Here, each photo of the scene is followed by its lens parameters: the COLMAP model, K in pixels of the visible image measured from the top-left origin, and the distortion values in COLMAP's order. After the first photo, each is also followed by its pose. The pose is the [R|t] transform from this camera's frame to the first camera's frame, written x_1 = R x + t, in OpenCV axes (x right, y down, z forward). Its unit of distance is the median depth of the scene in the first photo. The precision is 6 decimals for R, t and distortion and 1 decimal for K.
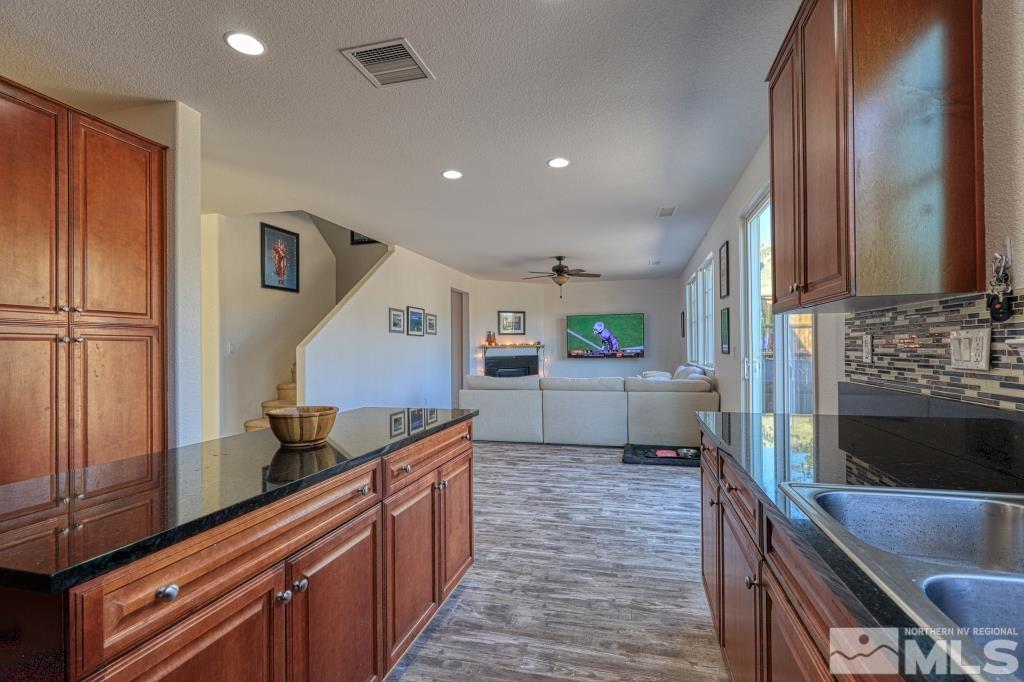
lens RADIAL K [[472.3, 0, 516.1], [0, 472.3, 346.6], [0, 0, 1]] dist [0.002087, 0.001242]
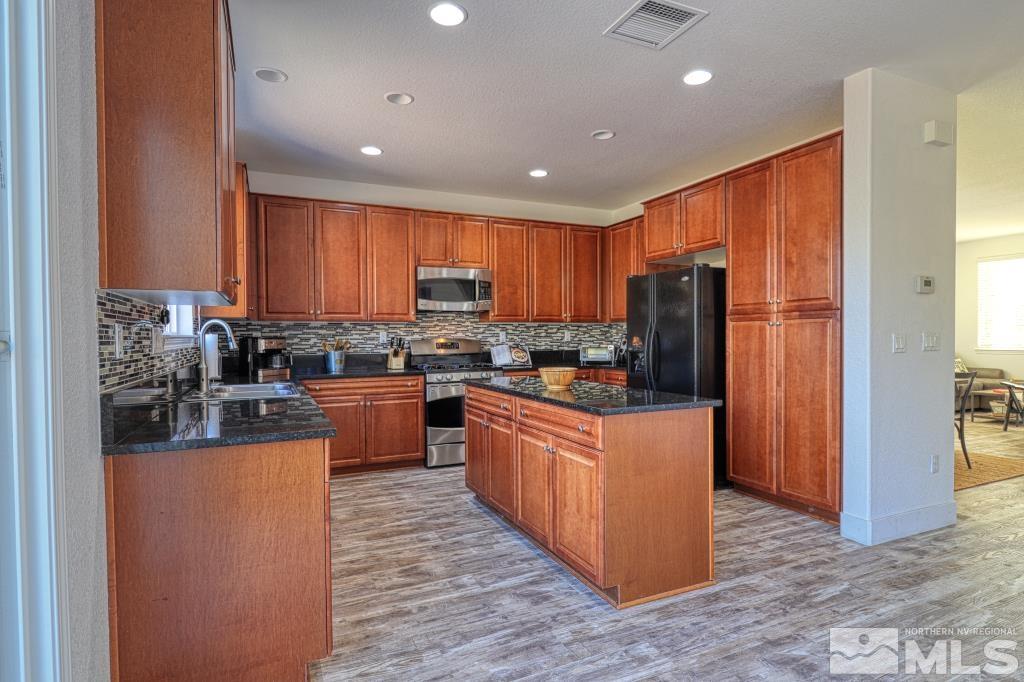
lens RADIAL K [[542.7, 0, 519.7], [0, 542.7, 343.8], [0, 0, 1]] dist [0.002836, 0.000412]
pose [[-0.772717, 0.025341, -0.634244, 0.631443], [0.018712, 0.999678, 0.017145, 0.004401], [0.634474, 0.001380, -0.772943, 1.676996]]
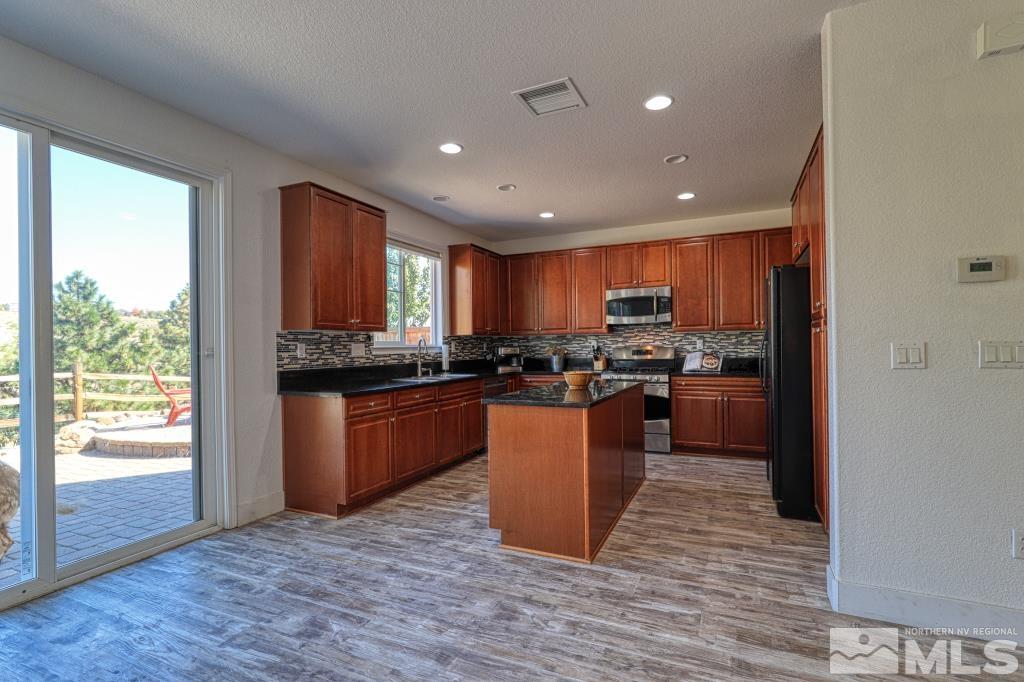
lens RADIAL K [[472.3, 0, 517.0], [0, 472.3, 343.1], [0, 0, 1]] dist [0.002087, 0.001242]
pose [[-0.984190, 0.025790, 0.175227, -0.380877], [0.023825, 0.999628, -0.013309, 0.015558], [-0.175505, -0.008924, -0.984438, 2.182480]]
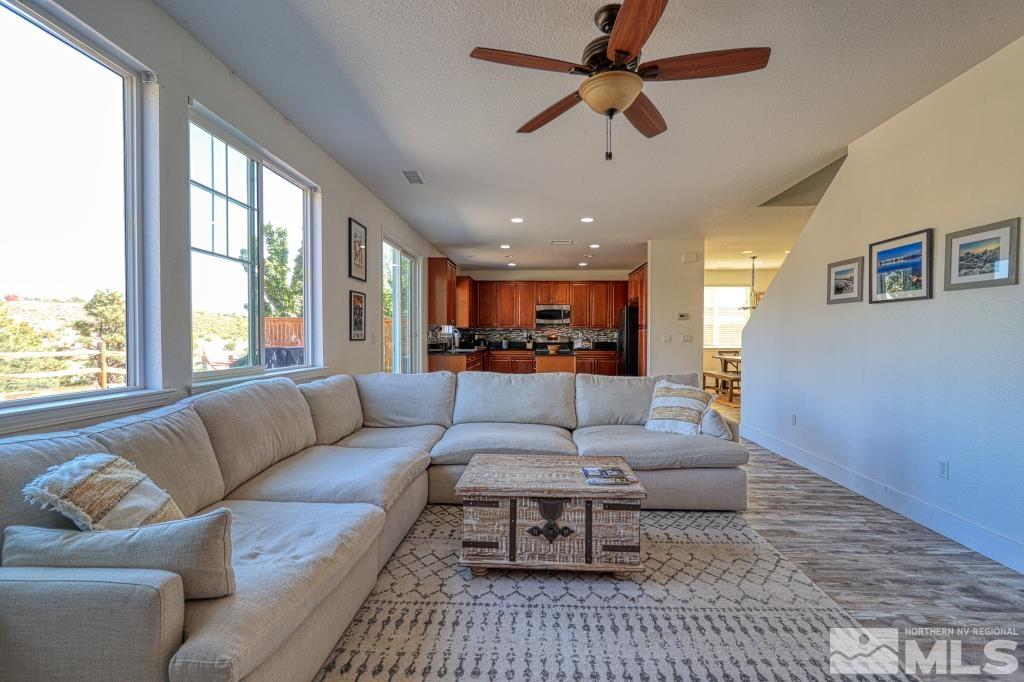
lens RADIAL K [[472.3, 0, 515.7], [0, 472.3, 340.8], [0, 0, 1]] dist [0.002087, 0.001242]
pose [[-0.979047, 0.010246, -0.203377, 0.673999], [0.008540, 0.999921, 0.009263, 0.020717], [0.203456, 0.007332, -0.979057, 4.049656]]
